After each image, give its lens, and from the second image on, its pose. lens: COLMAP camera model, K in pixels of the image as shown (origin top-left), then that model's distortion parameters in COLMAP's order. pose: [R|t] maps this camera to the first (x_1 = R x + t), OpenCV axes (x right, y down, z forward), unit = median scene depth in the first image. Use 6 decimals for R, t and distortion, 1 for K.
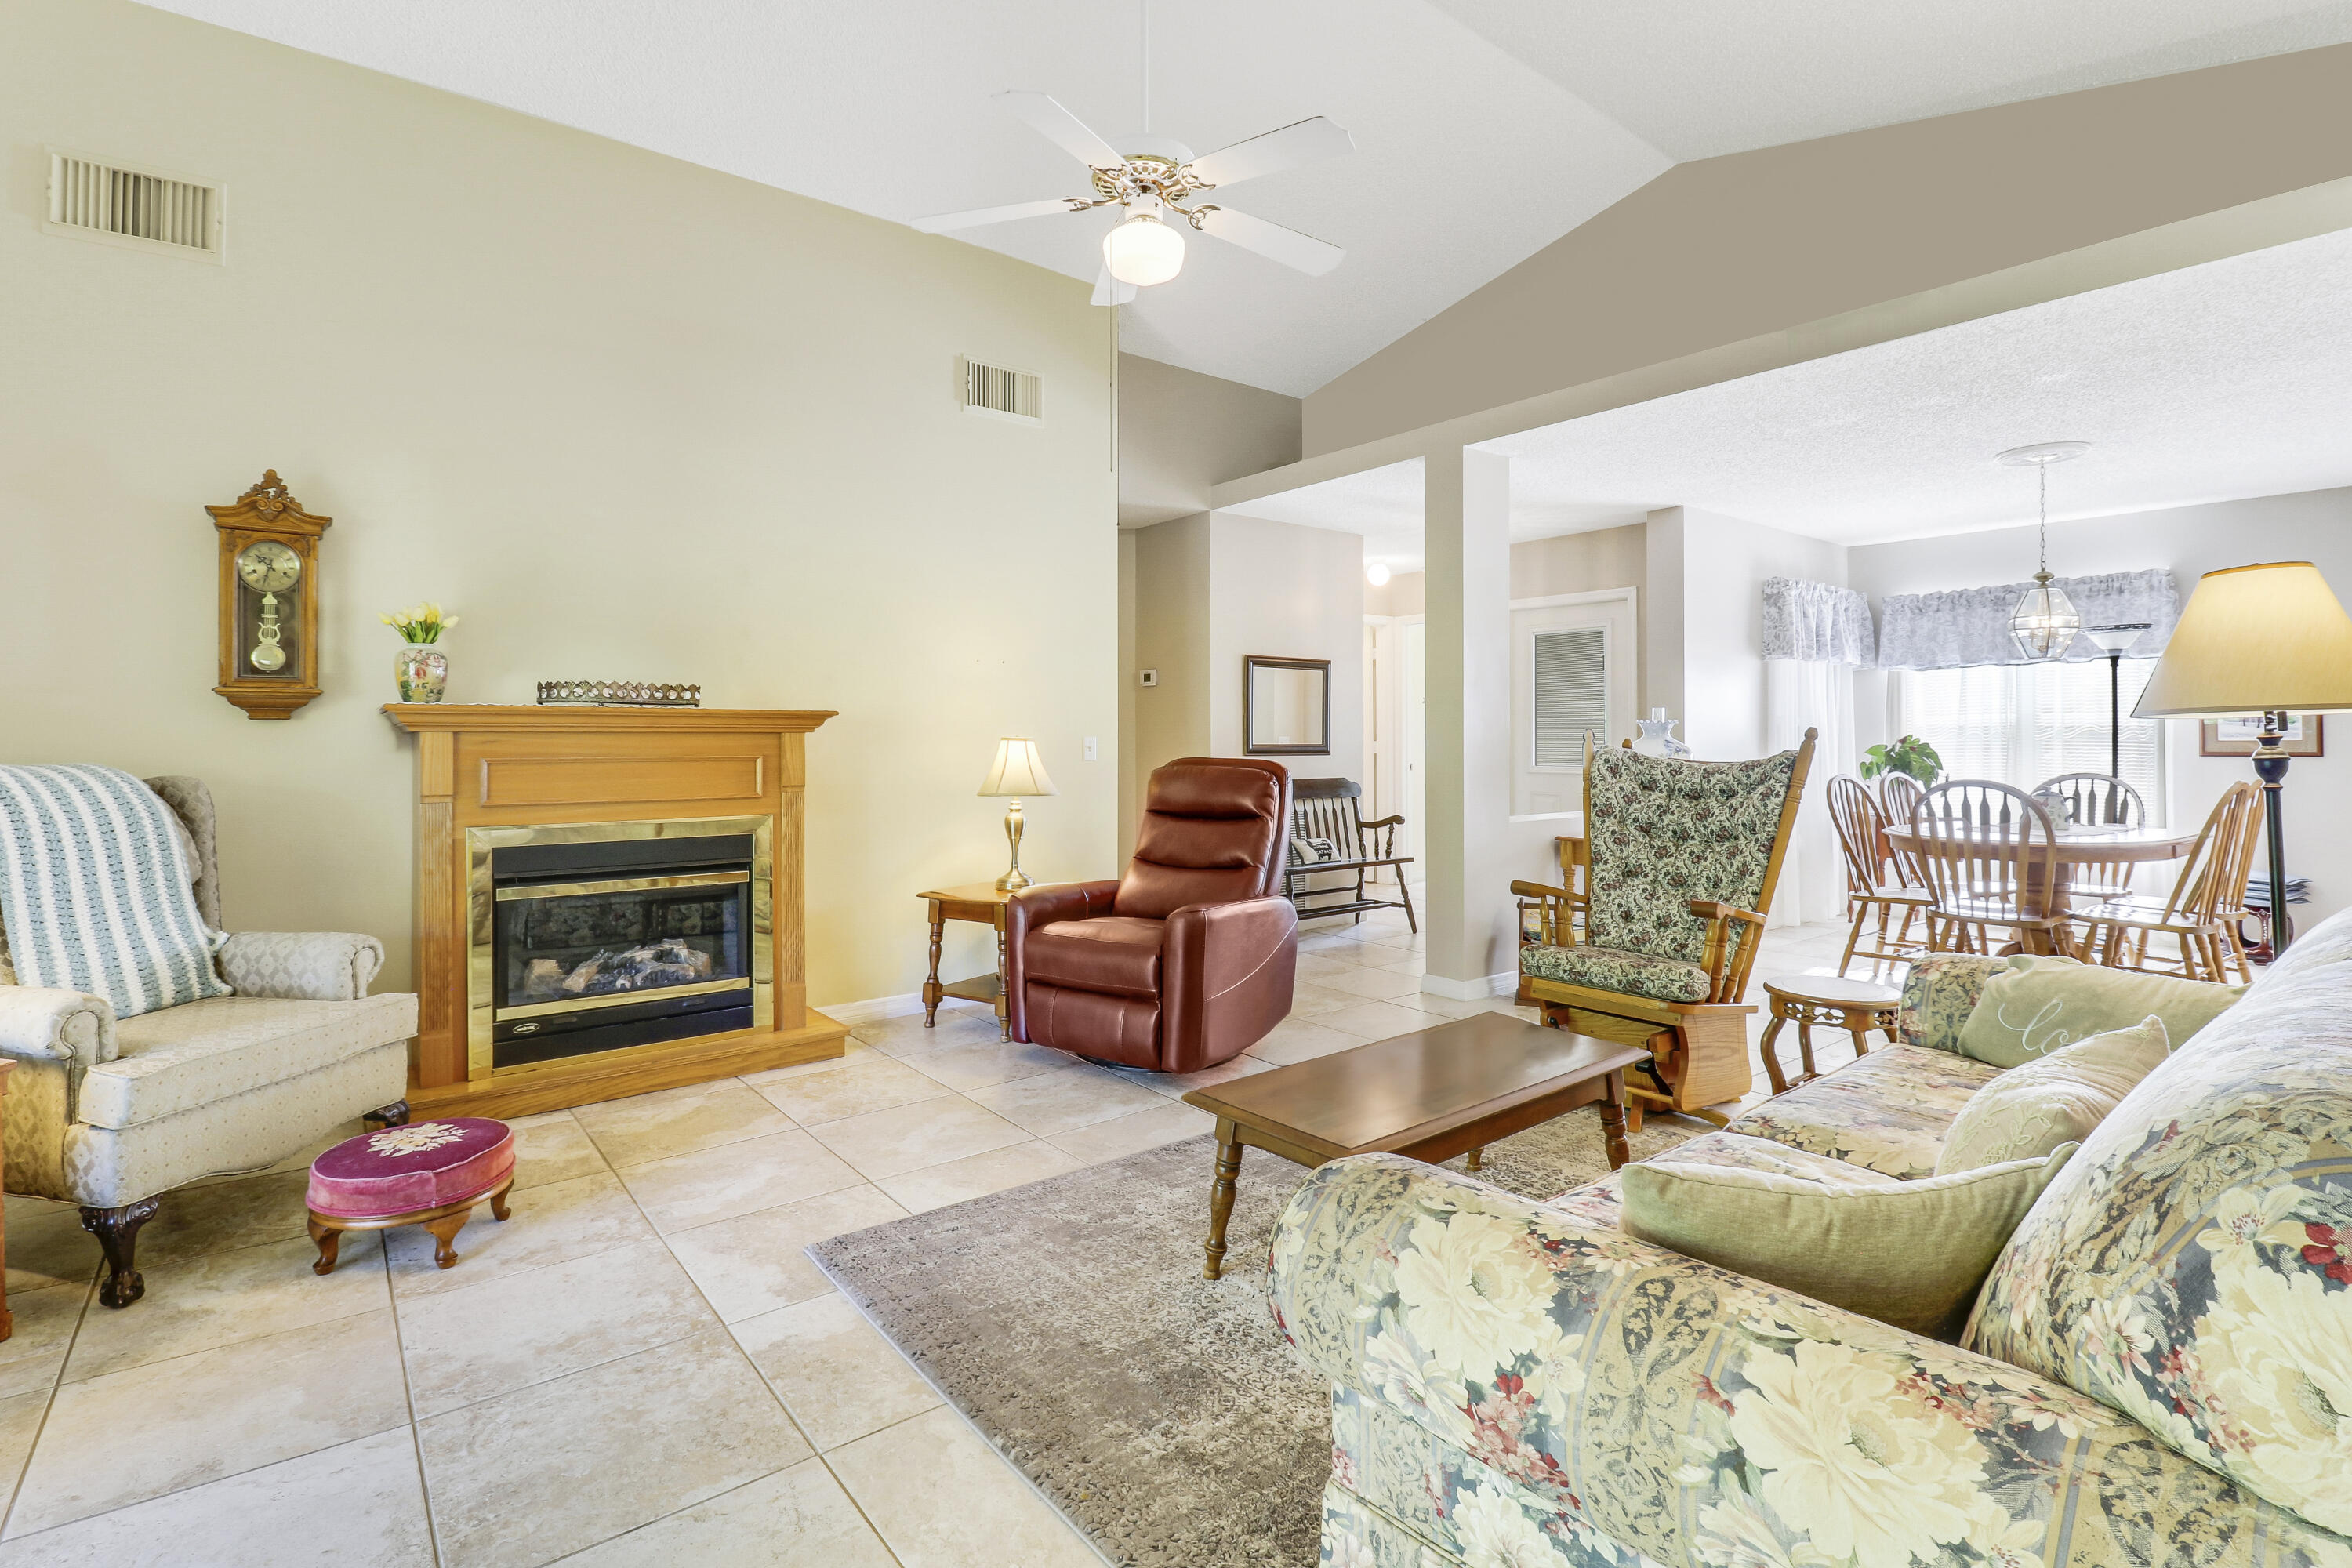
lens RADIAL K [[1110.2, 0, 1181.3], [0, 1110.2, 733.3], [0, 0, 1]] dist [0.003330, -0.014403]
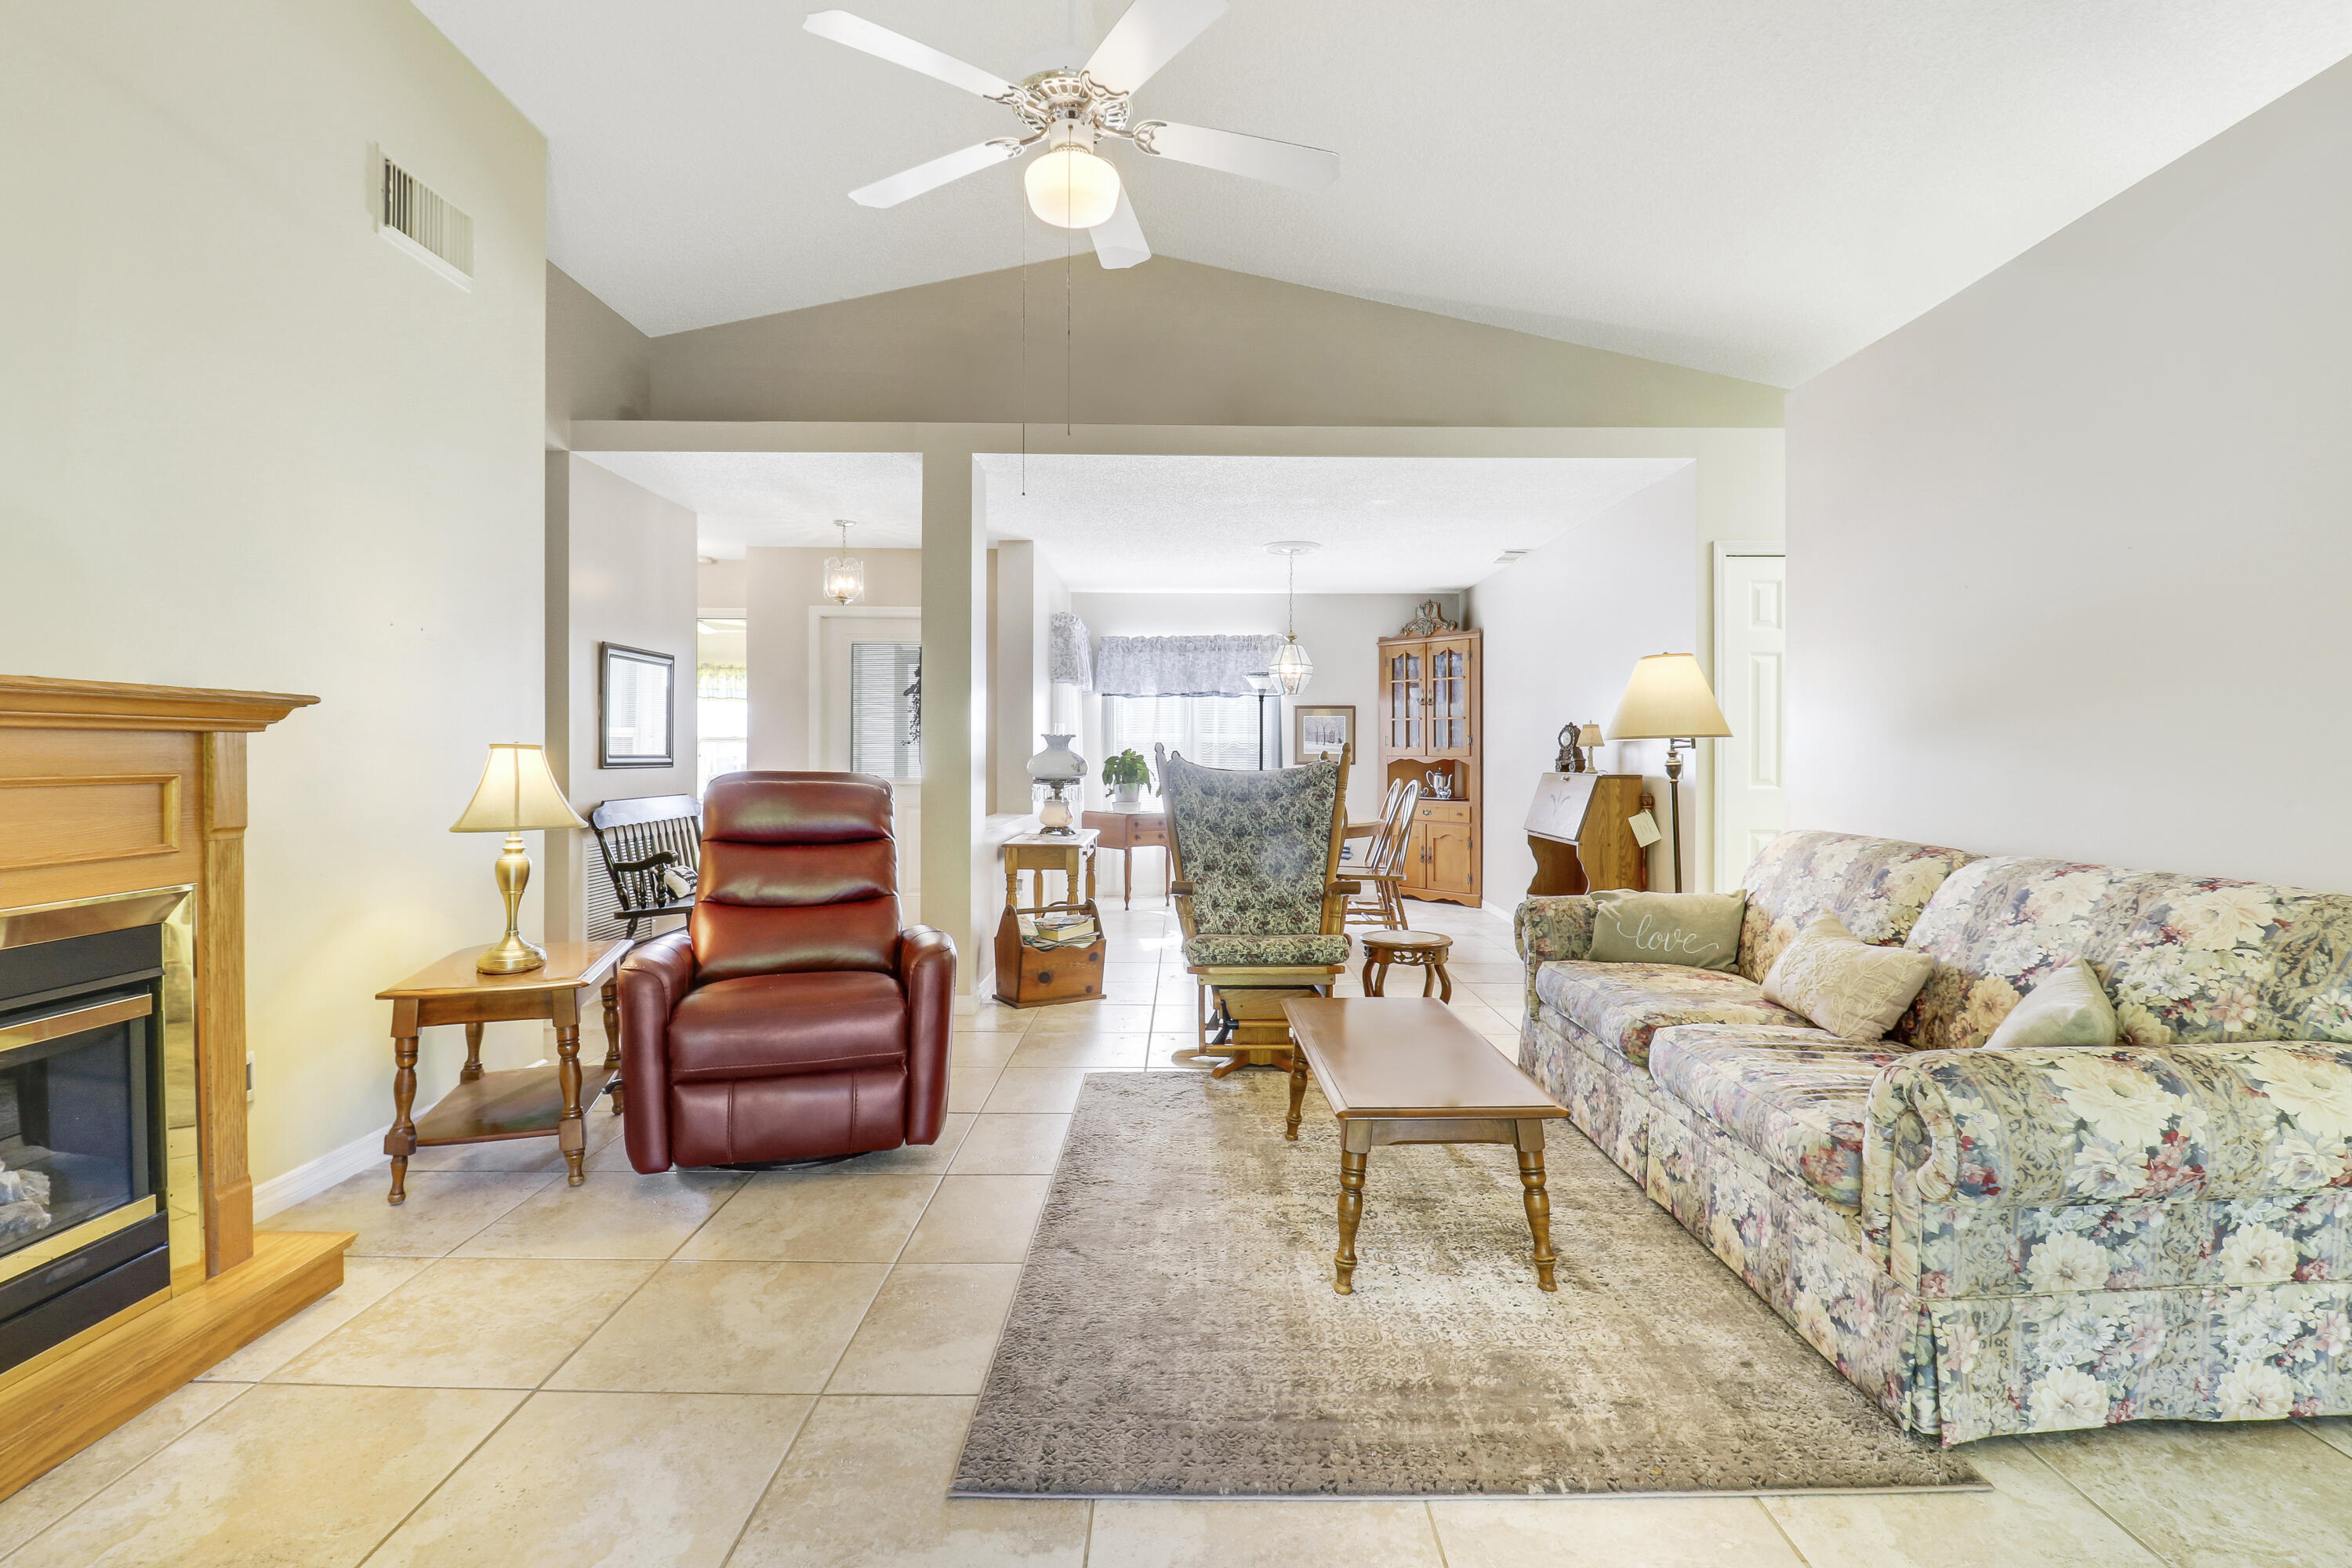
lens RADIAL K [[1110.2, 0, 1181.3], [0, 1110.2, 733.3], [0, 0, 1]] dist [0.003330, -0.014403]
pose [[0.616438, 0.017628, 0.787206, -0.488182], [-0.010830, 0.999845, -0.013909, 0.002603], [-0.787329, 0.000048, 0.616534, 0.286516]]
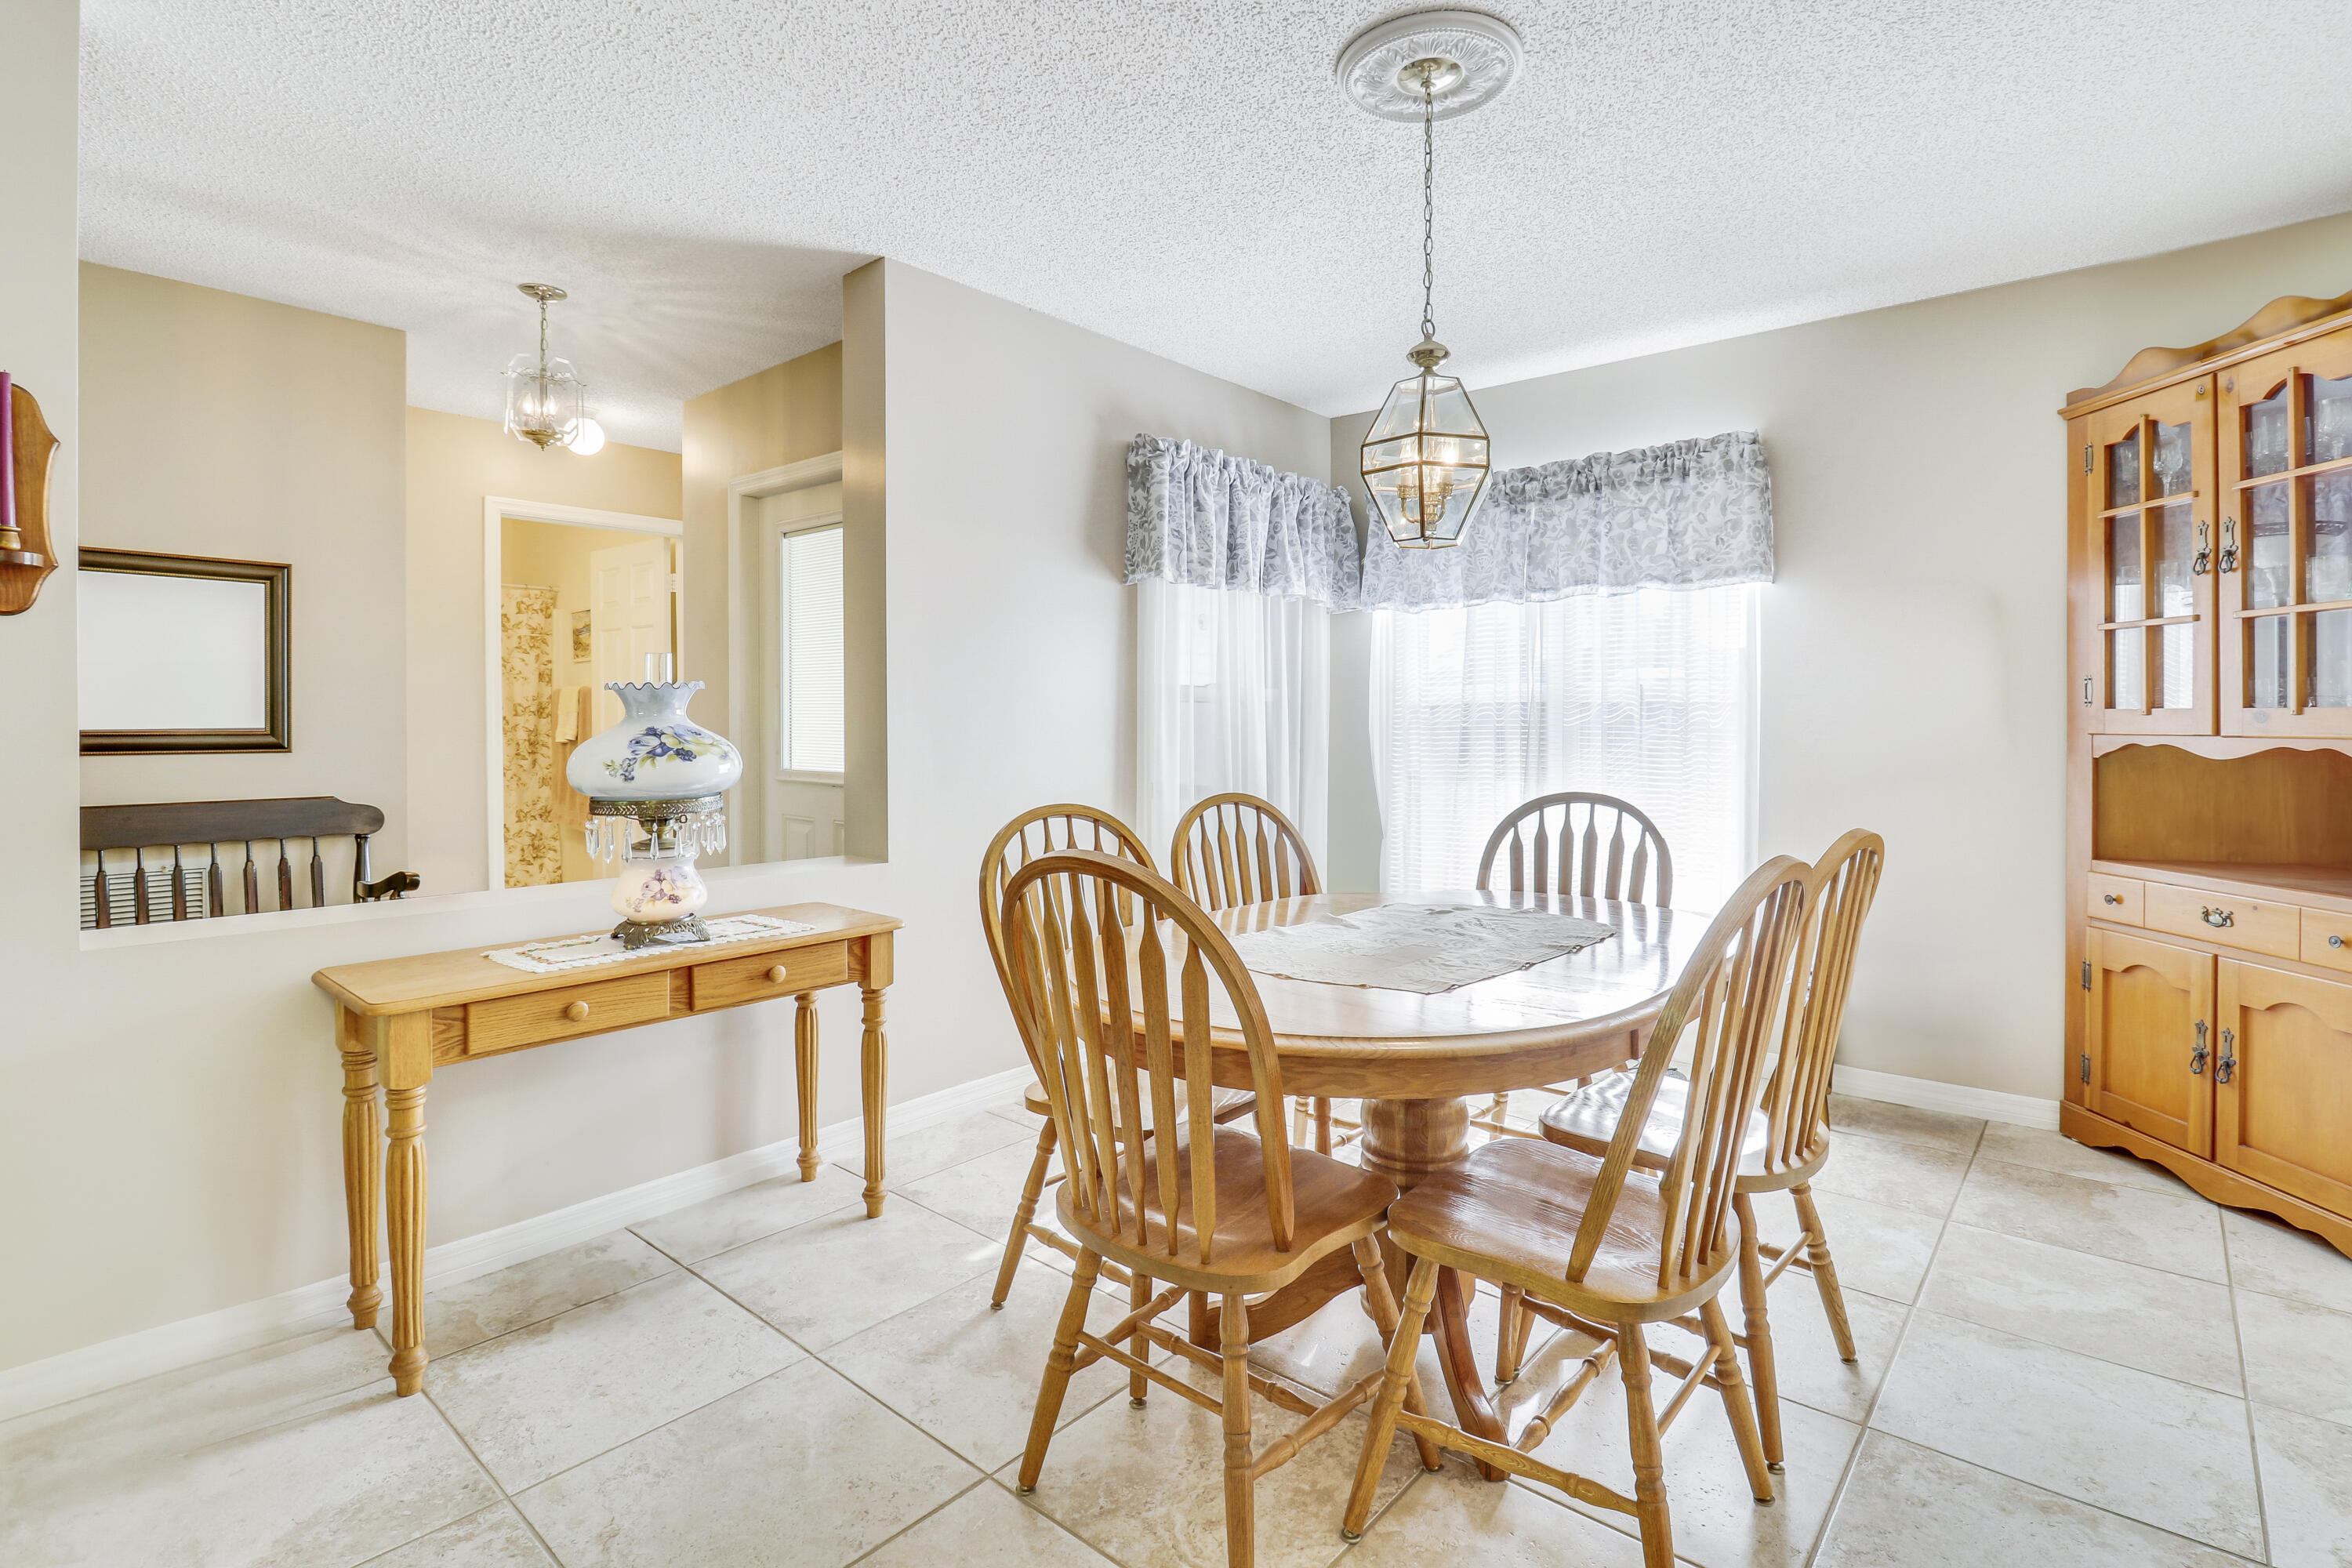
lens RADIAL K [[1127.0, 0, 1185.4], [0, 1127.0, 729.0], [0, 0, 1]] dist [0.024980, -0.029887]
pose [[0.981207, 0.000464, 0.192955, 0.698445], [-0.003315, 0.999890, 0.014451, -0.000138], [-0.192927, -0.014819, 0.981101, 0.674830]]
